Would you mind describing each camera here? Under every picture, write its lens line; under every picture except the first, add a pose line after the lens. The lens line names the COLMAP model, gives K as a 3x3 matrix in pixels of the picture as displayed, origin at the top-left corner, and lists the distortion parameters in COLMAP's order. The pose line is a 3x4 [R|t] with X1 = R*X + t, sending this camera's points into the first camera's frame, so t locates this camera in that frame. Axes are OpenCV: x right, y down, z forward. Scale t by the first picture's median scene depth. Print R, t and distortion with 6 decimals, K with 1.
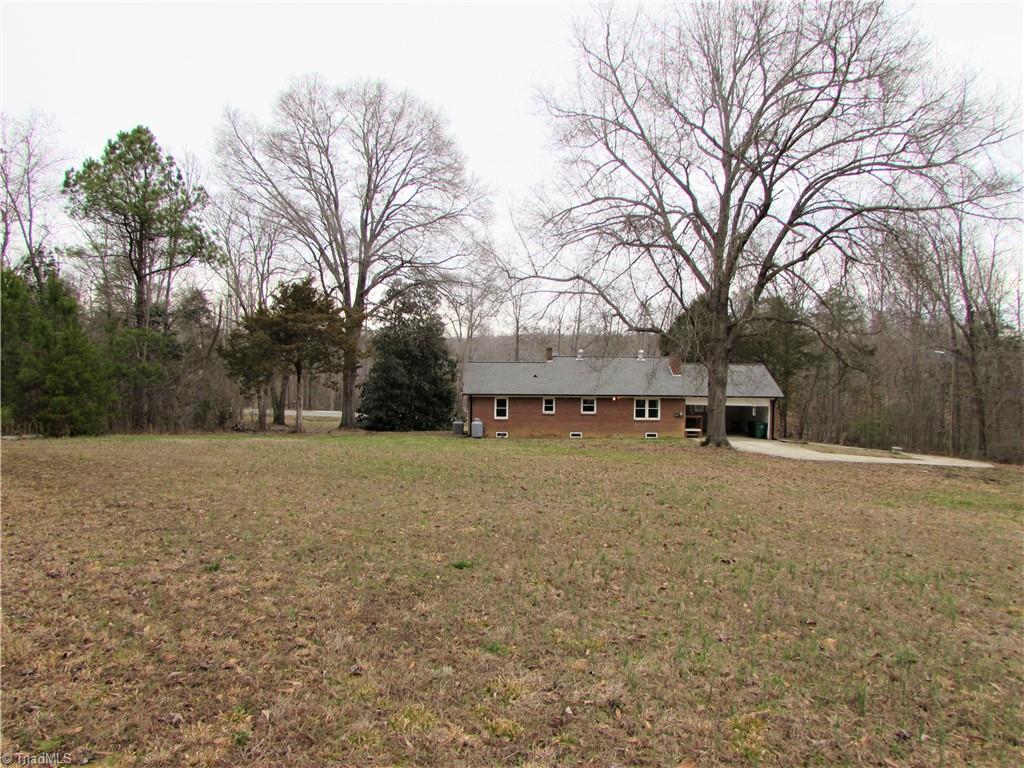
lens RADIAL K [[724.9, 0, 512.0], [0, 724.9, 384.0], [0, 0, 1]] dist [0.002013, 0.002946]
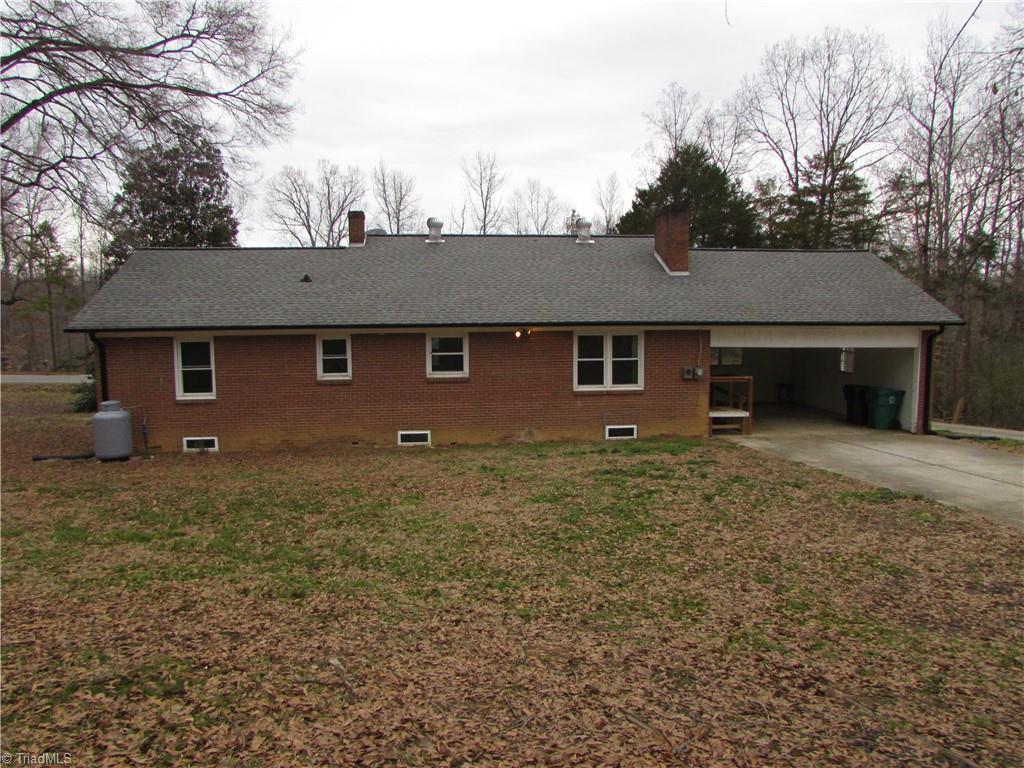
lens RADIAL K [[748.8, 0, 506.0], [0, 748.8, 384.6], [0, 0, 1]] dist [-0.022297, 0.004848]
pose [[0.996191, -0.025388, 0.083425, 0.102843], [0.019629, 0.997414, 0.069134, 0.019284], [-0.084964, -0.067233, 0.994113, 0.627900]]
